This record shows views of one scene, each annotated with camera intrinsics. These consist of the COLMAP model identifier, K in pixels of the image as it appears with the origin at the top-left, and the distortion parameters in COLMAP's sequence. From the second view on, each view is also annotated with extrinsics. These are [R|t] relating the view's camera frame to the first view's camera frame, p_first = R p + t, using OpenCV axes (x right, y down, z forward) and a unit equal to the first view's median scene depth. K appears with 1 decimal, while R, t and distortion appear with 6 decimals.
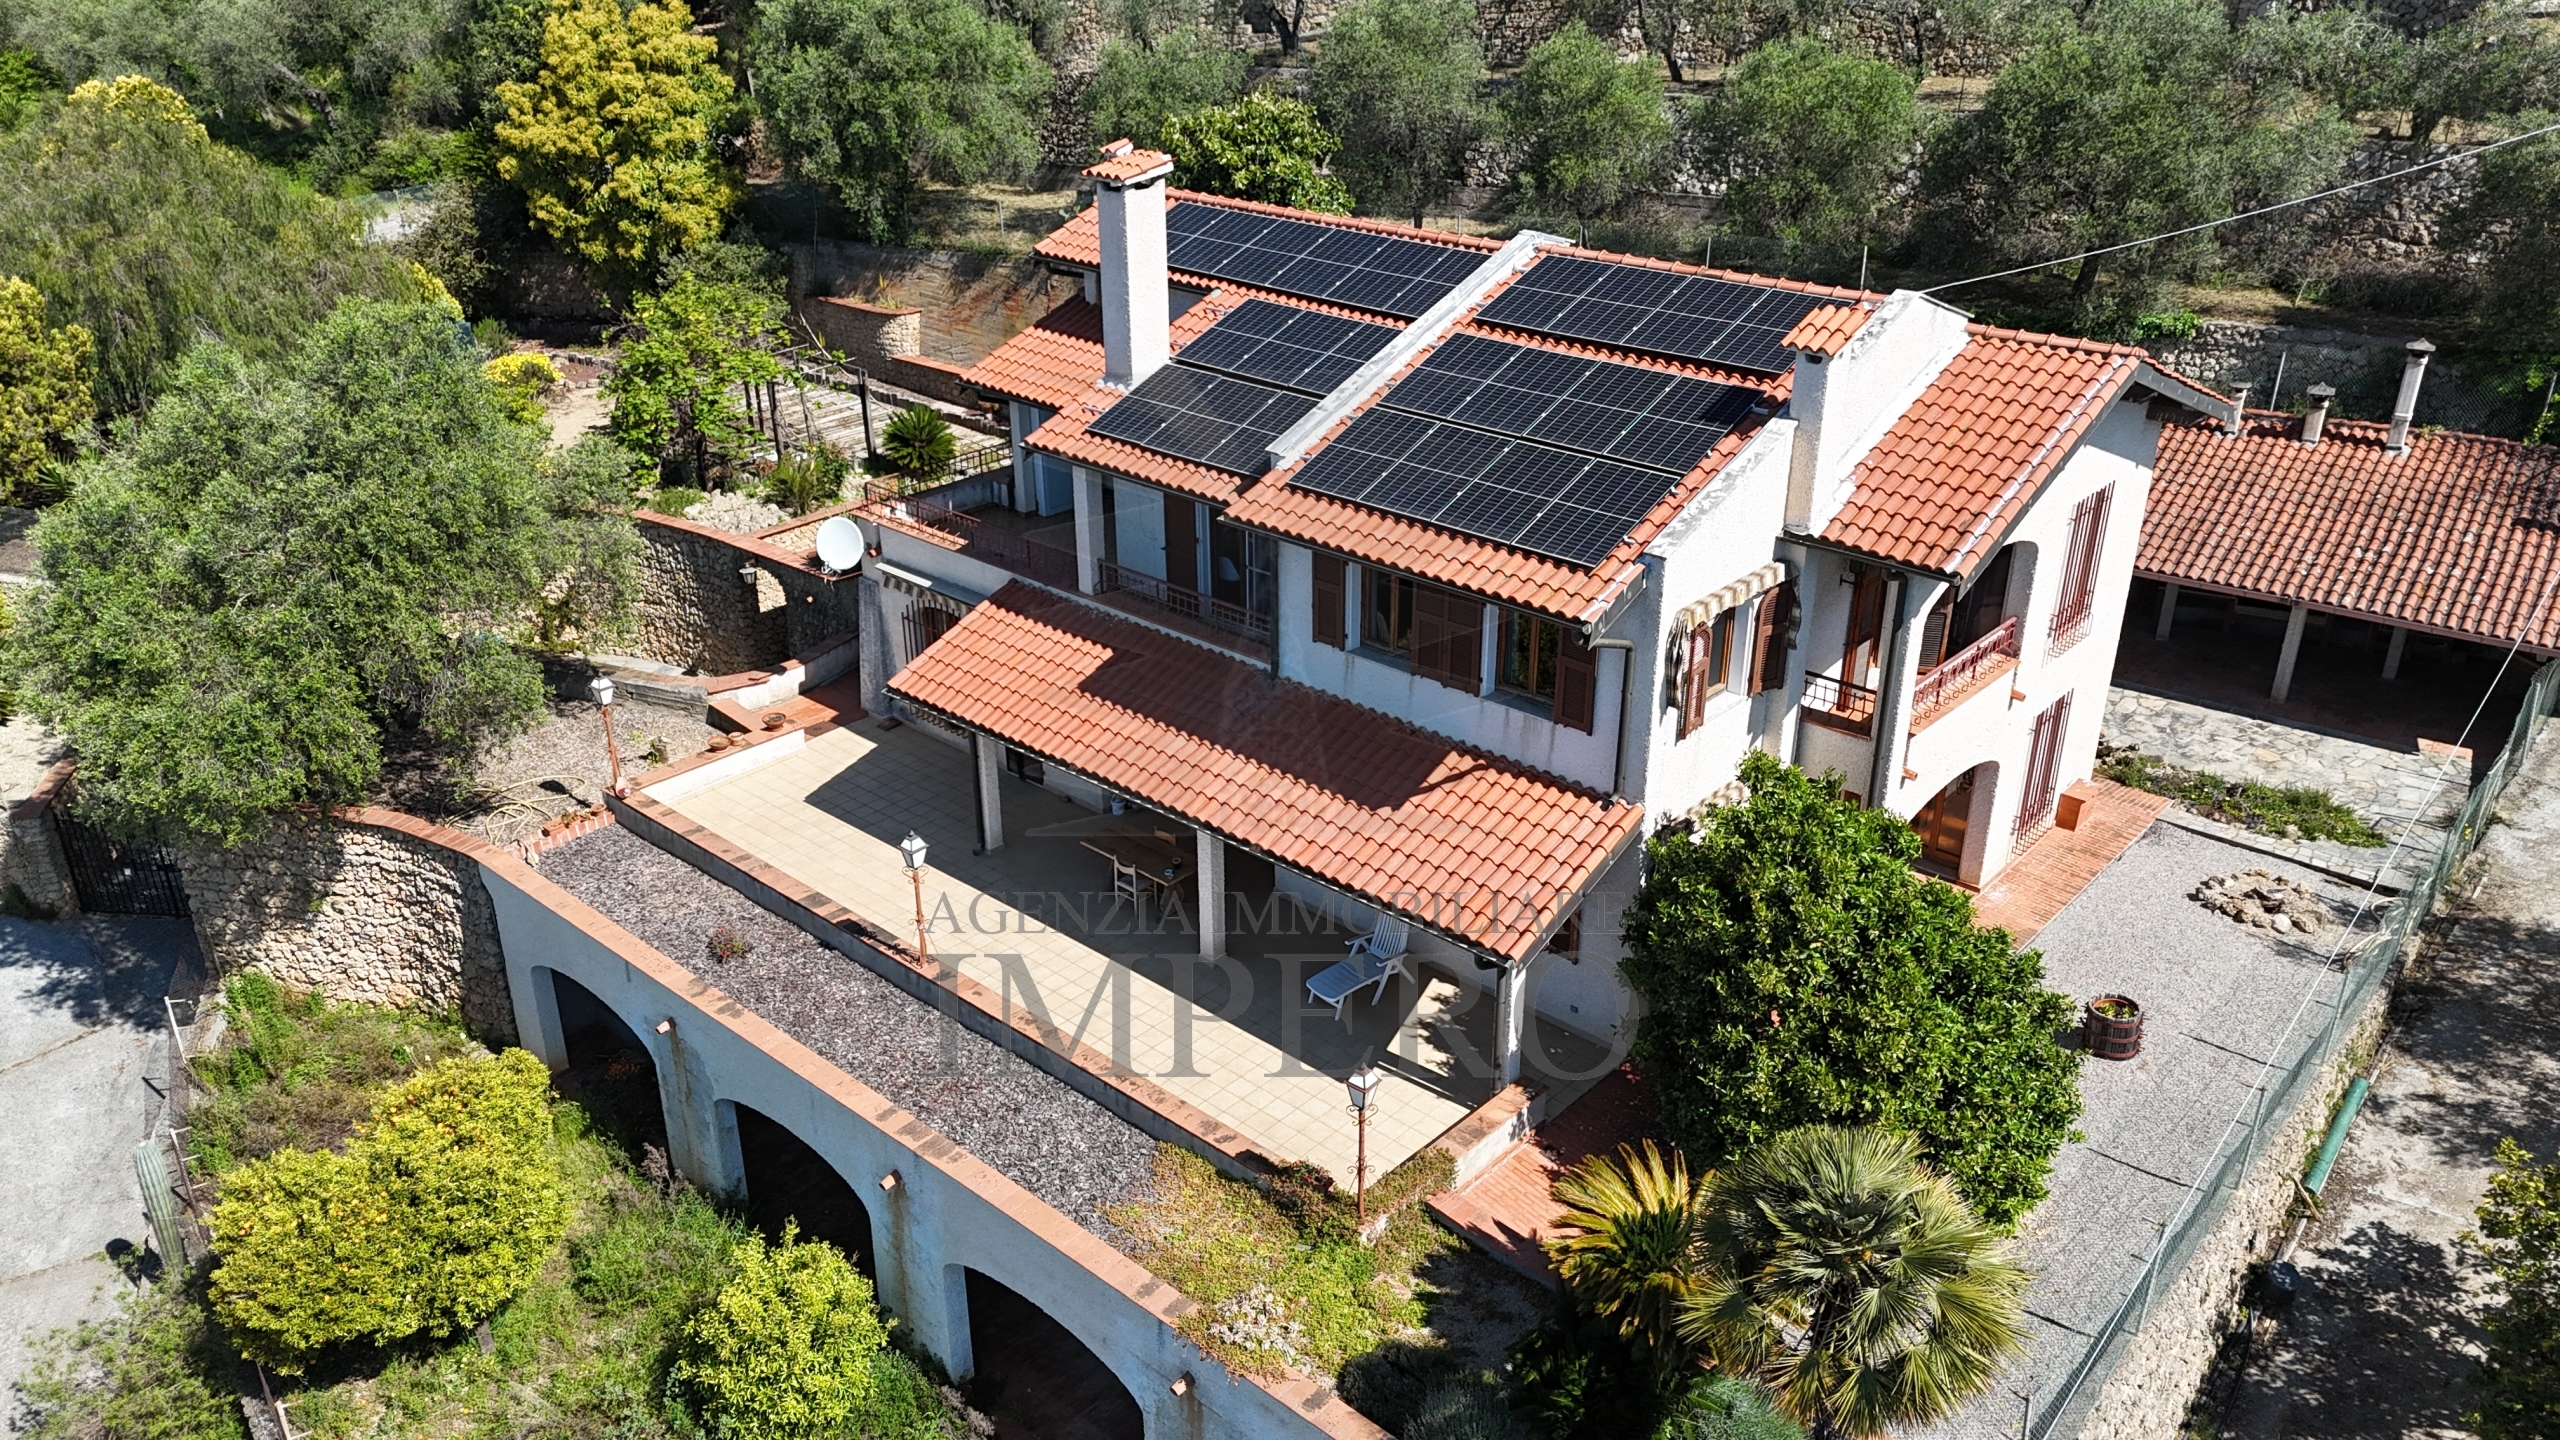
lens RADIAL K [[1877.6, 0, 1287.2], [0, 1877.6, 702.0], [0, 0, 1]] dist [0.084350, -0.091827]
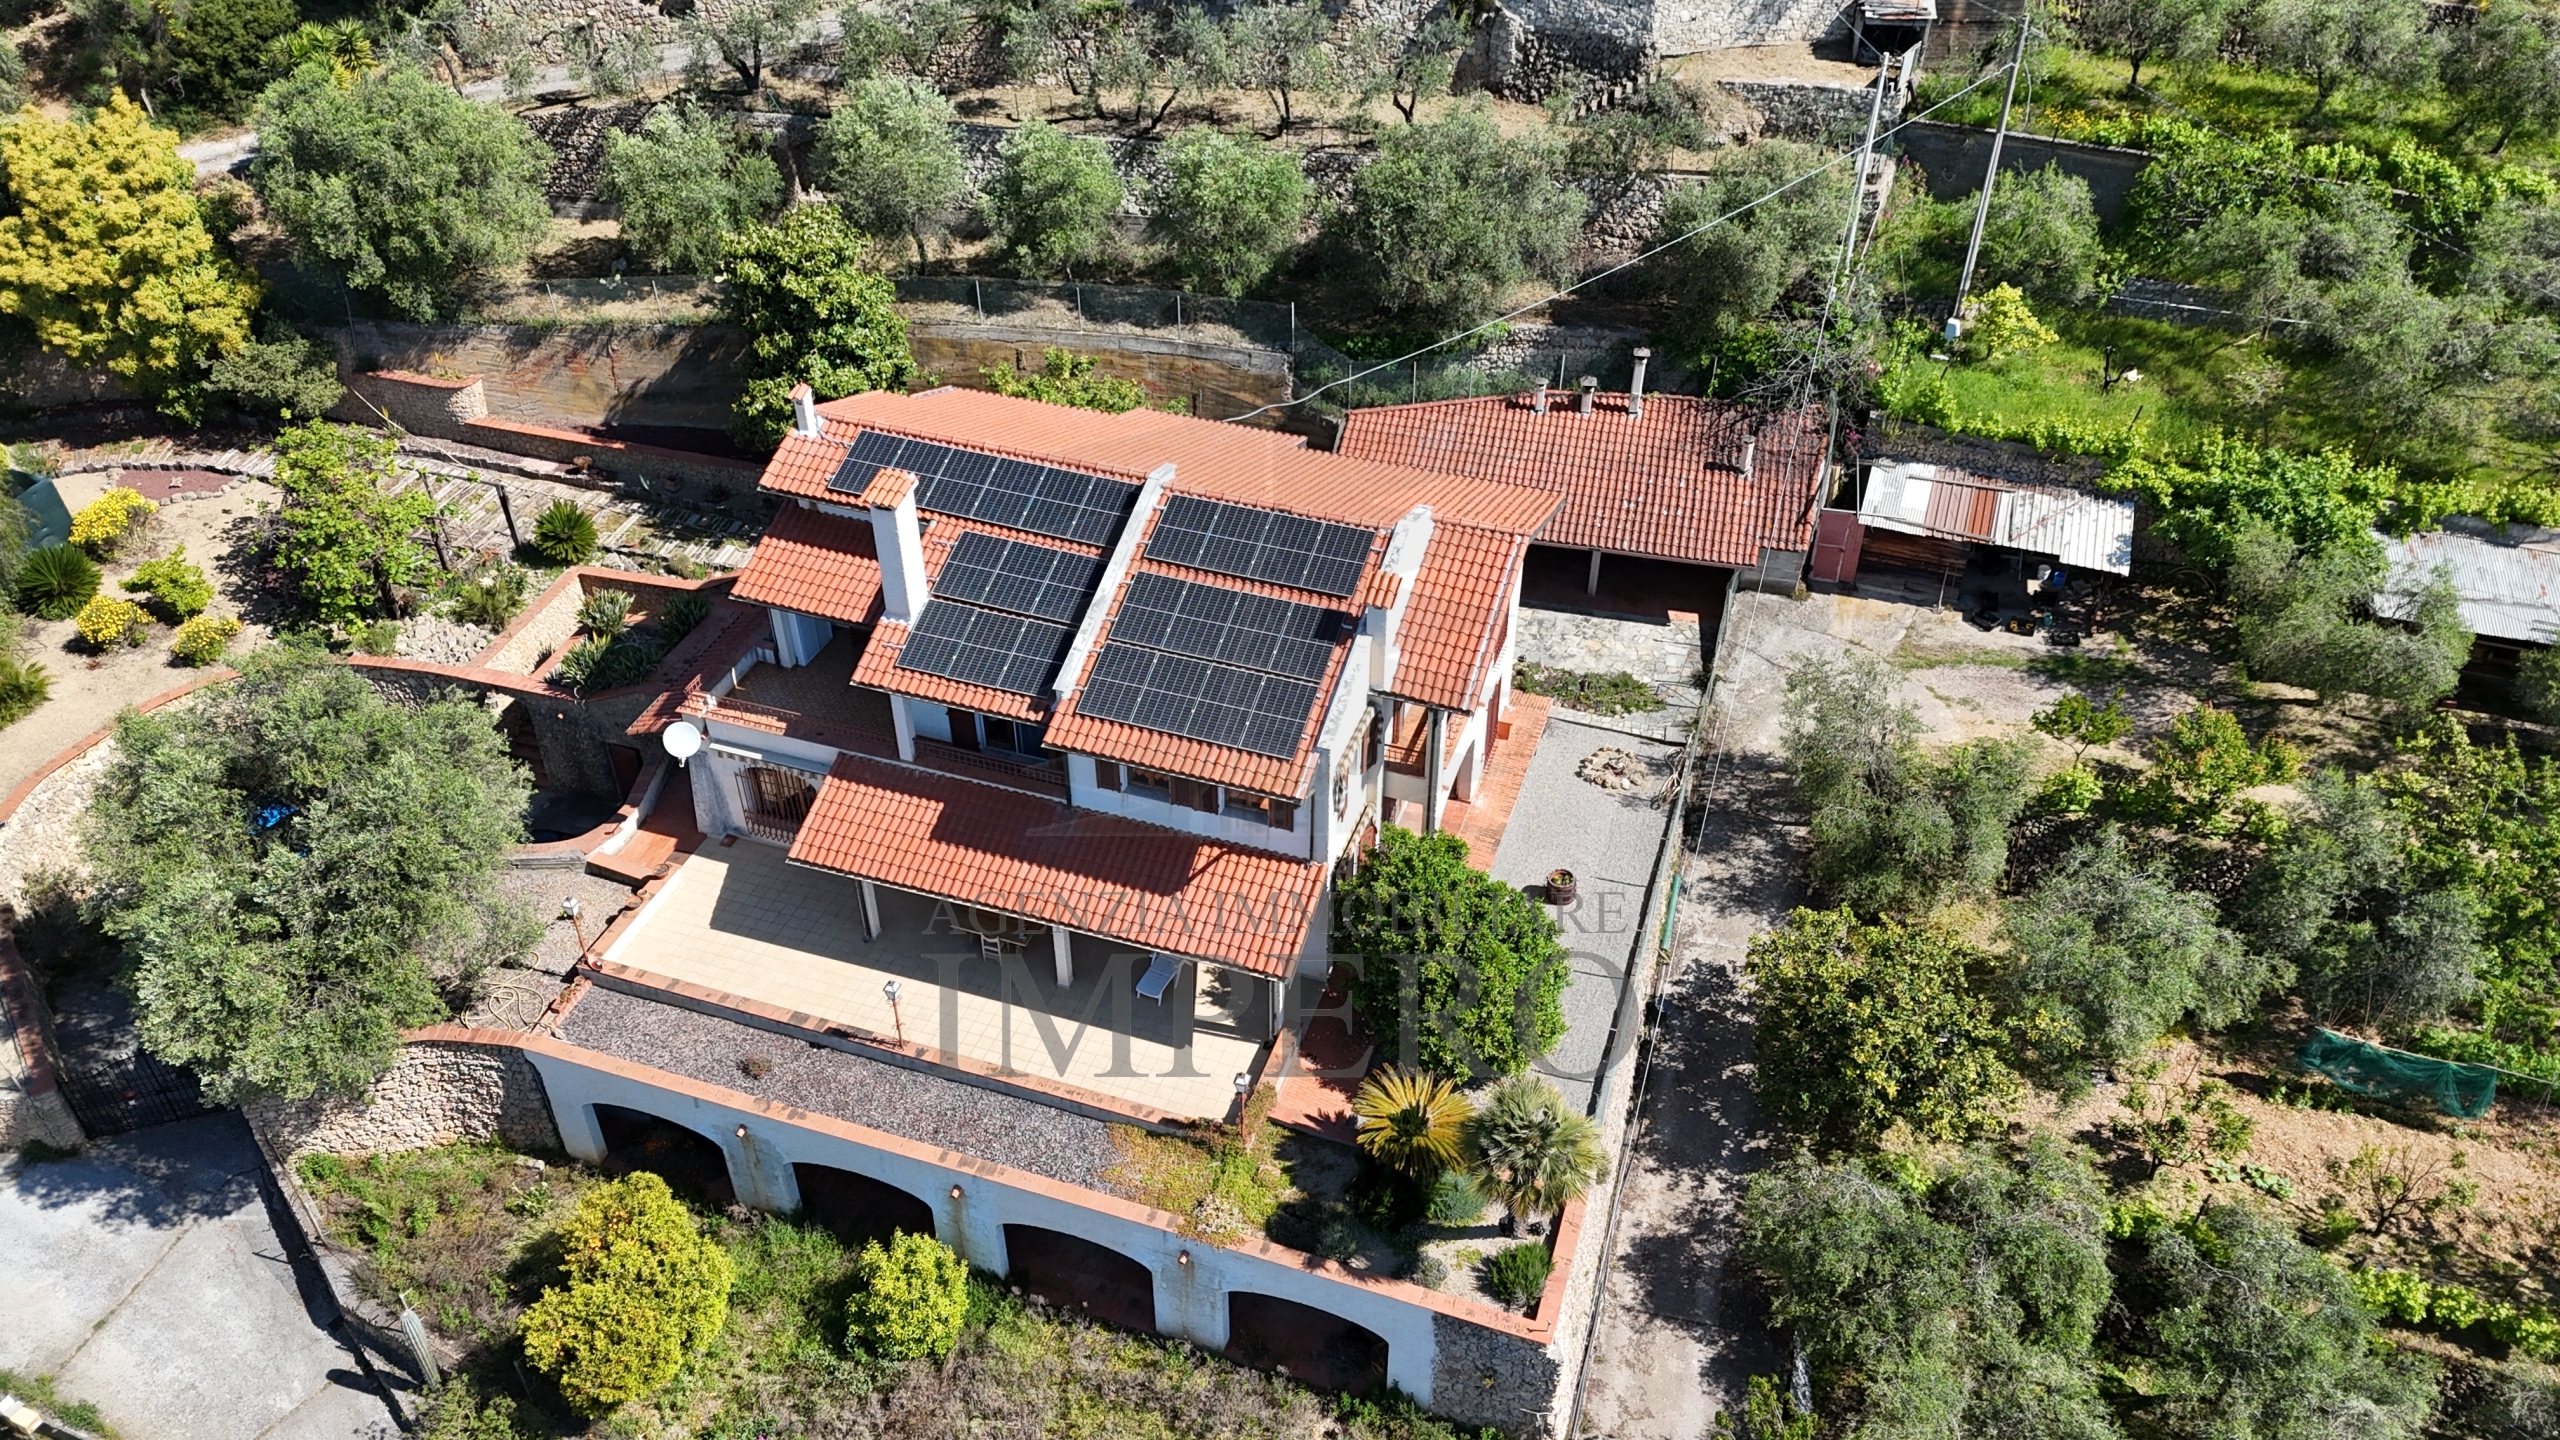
lens RADIAL K [[1859.9, 0, 1289.4], [0, 1859.9, 717.7], [0, 0, 1]] dist [0.078273, -0.078514]
pose [[0.917346, -0.241215, 0.316687, -0.271818], [0.158724, 0.951173, 0.264719, -0.407516], [-0.365078, -0.192573, 0.910842, -0.411977]]
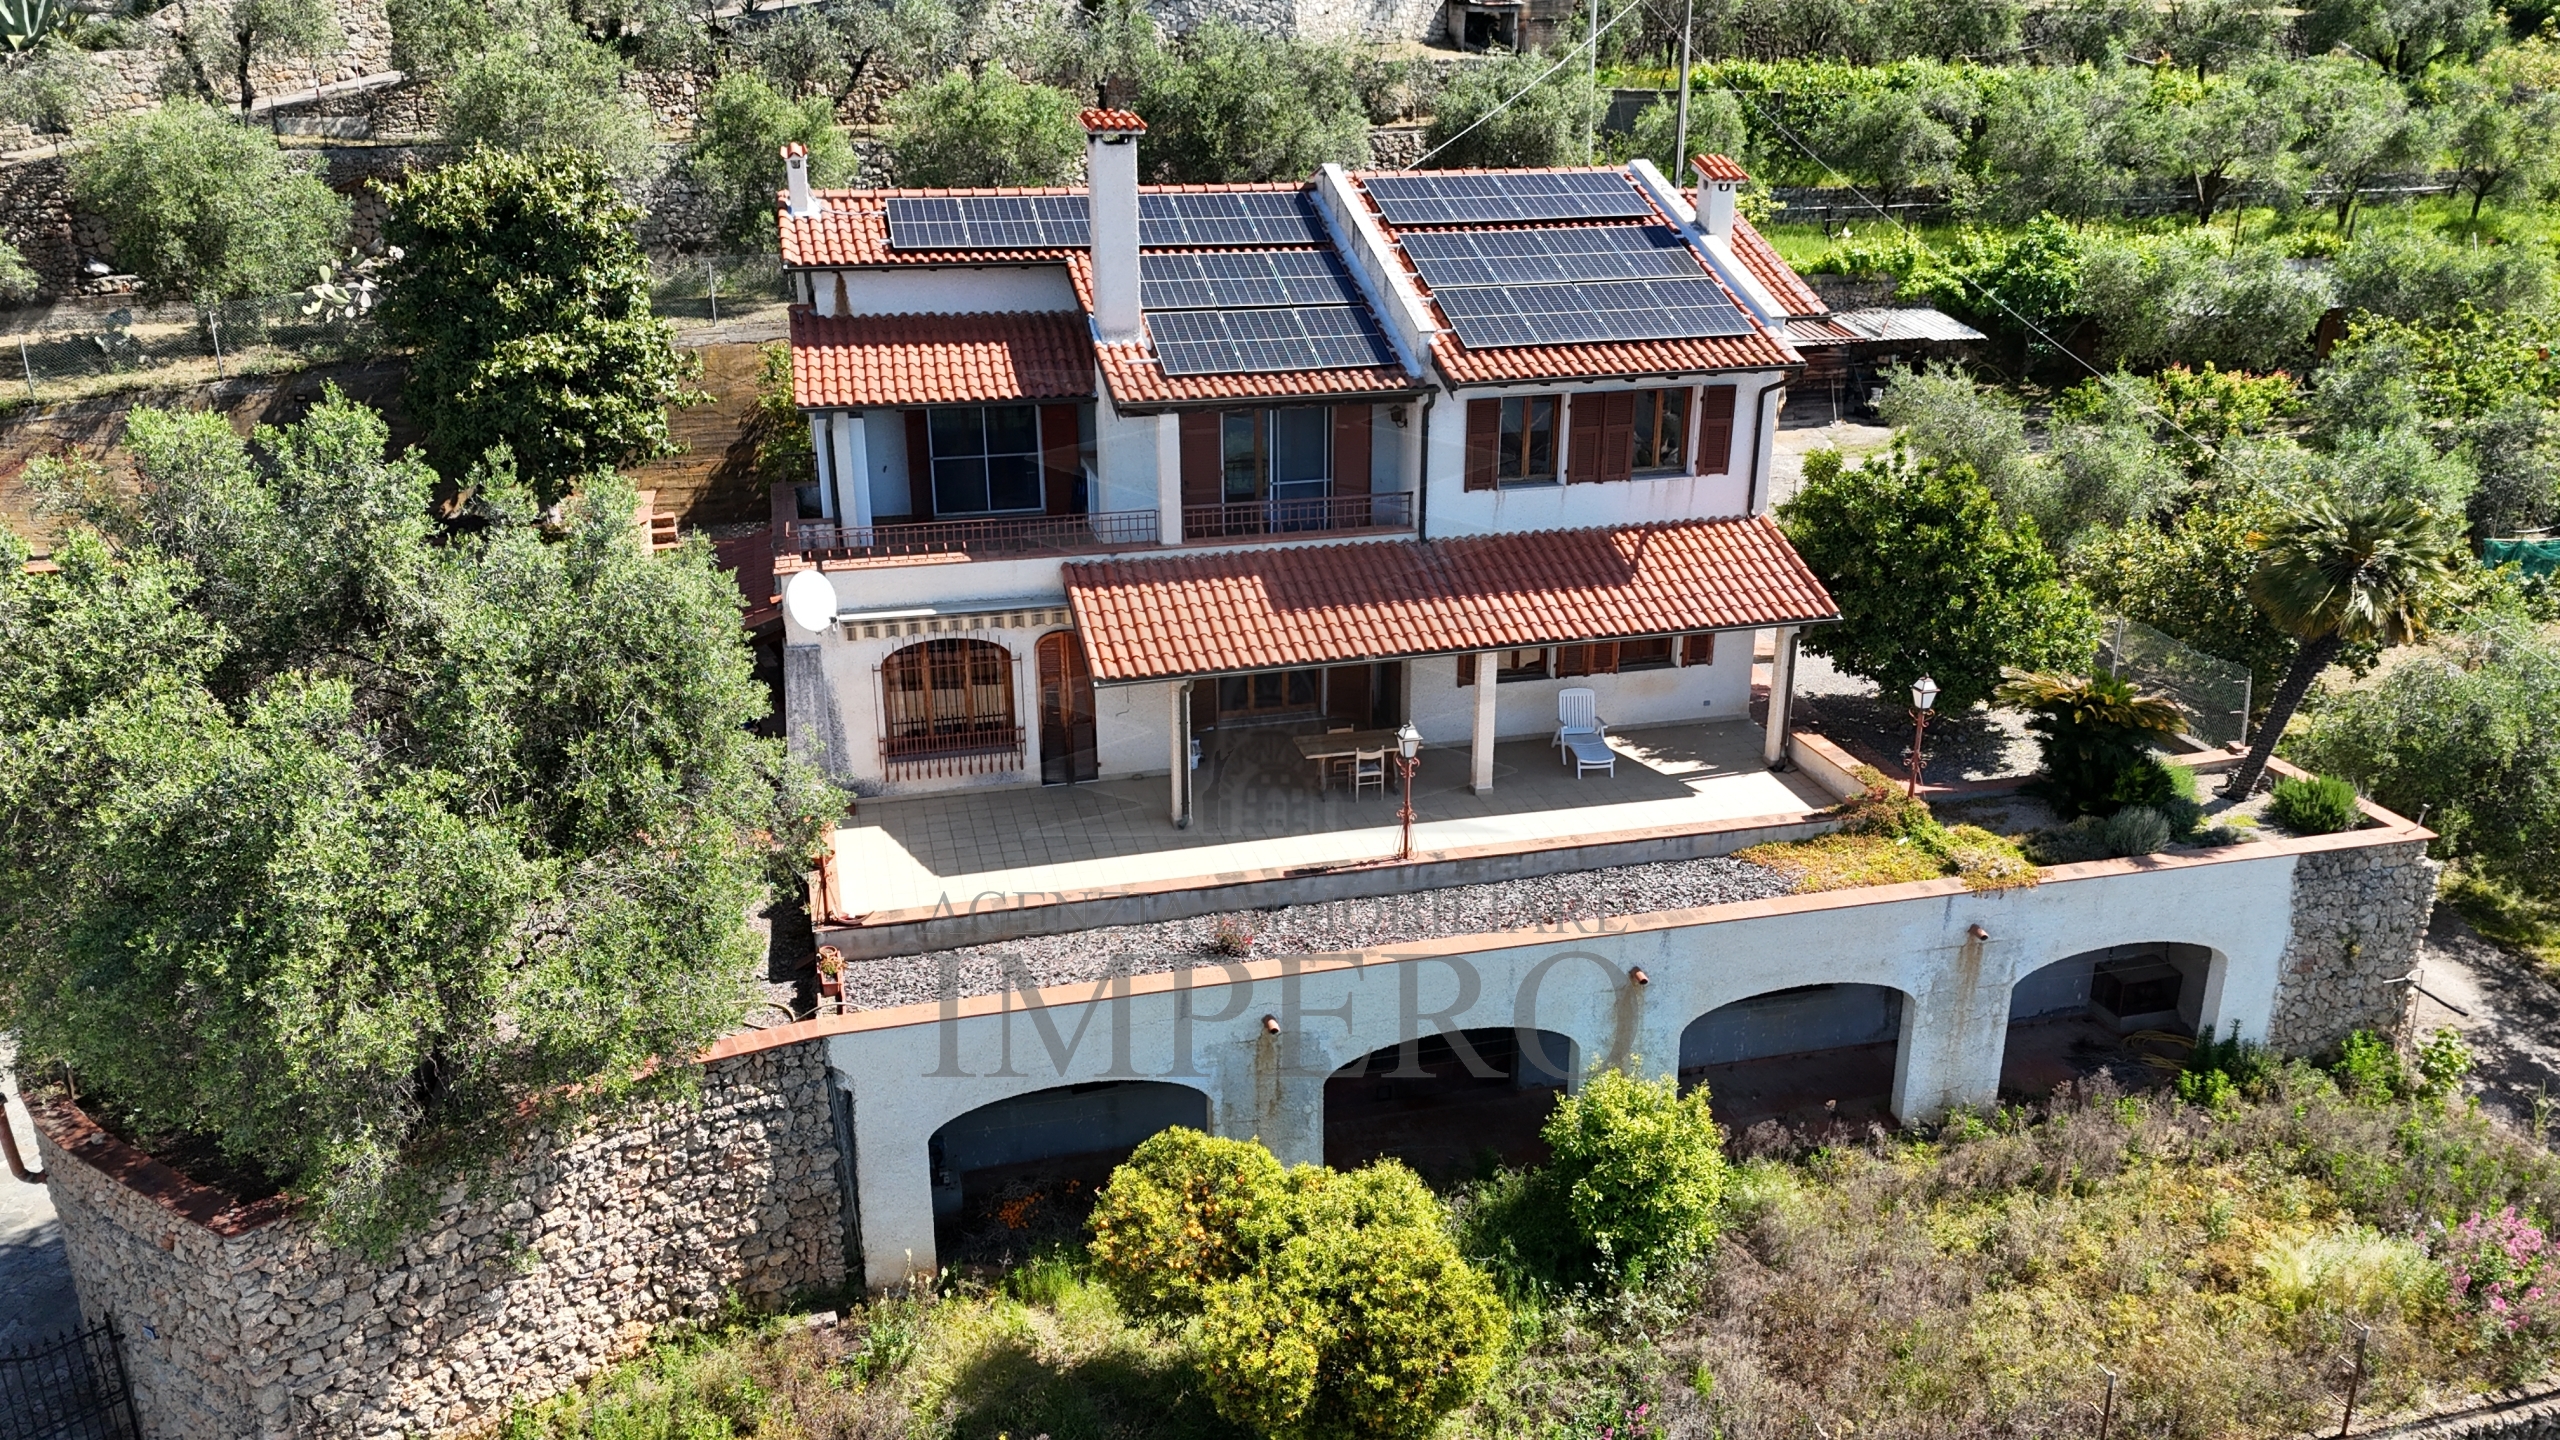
lens RADIAL K [[1877.6, 0, 1287.2], [0, 1877.6, 702.0], [0, 0, 1]] dist [0.084350, -0.091827]
pose [[0.547559, -0.277981, 0.789244, -0.843475], [0.347266, 0.933637, 0.087912, -0.043920], [-0.761305, 0.225941, 0.607754, 0.345314]]
